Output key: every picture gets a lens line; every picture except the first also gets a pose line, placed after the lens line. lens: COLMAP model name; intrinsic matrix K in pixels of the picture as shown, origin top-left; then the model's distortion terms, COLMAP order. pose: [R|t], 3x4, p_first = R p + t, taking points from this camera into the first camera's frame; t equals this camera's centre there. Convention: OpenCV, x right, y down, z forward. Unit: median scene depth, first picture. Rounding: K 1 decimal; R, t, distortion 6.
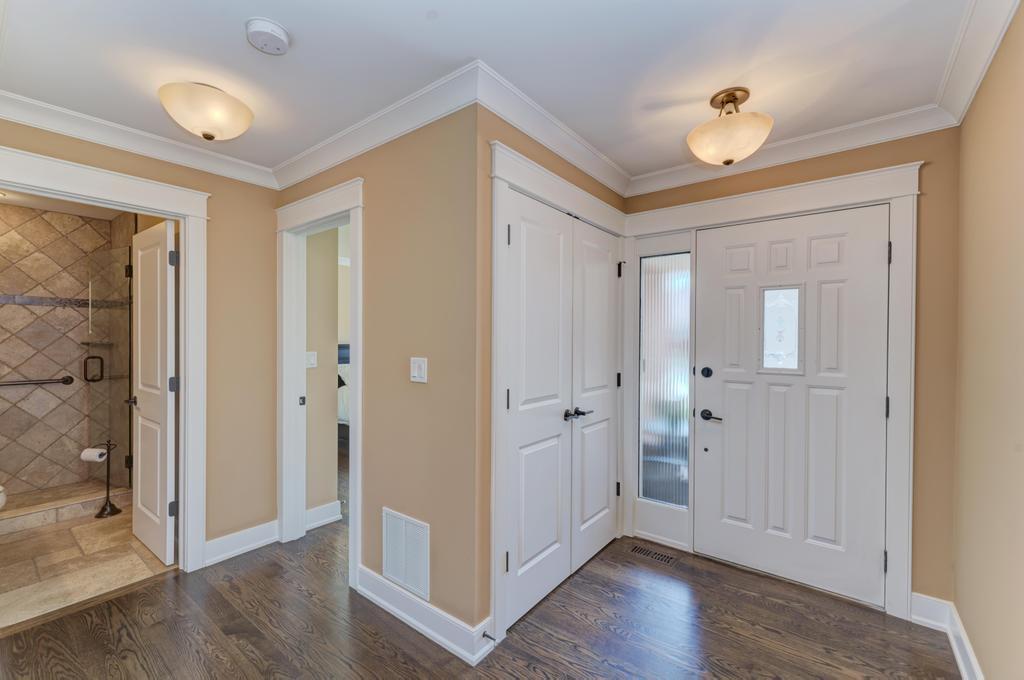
lens RADIAL K [[417.0, 0, 514.8], [0, 417.0, 342.6], [0, 0, 1]] dist [0.002417, -0.002129]
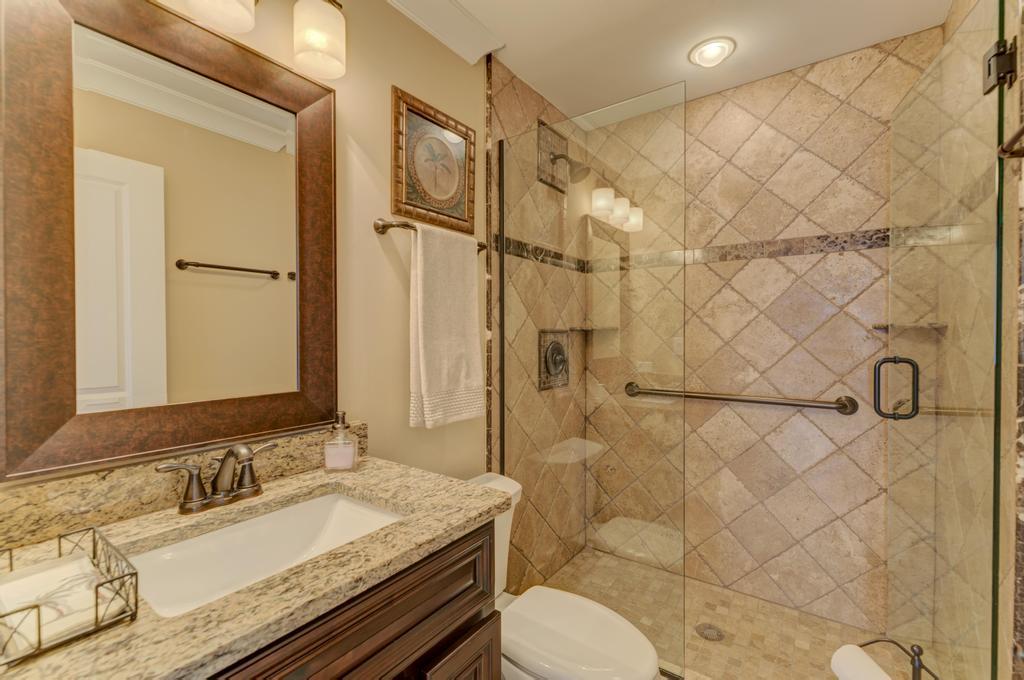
lens RADIAL K [[458.4, 0, 502.6], [0, 458.4, 338.1], [0, 0, 1]] dist [0.014312, -0.000258]
pose [[0.024034, 0.008721, -0.999673, -0.557670], [-0.000910, 0.999962, 0.008701, 0.009544], [0.999711, 0.000701, 0.024041, 0.597024]]
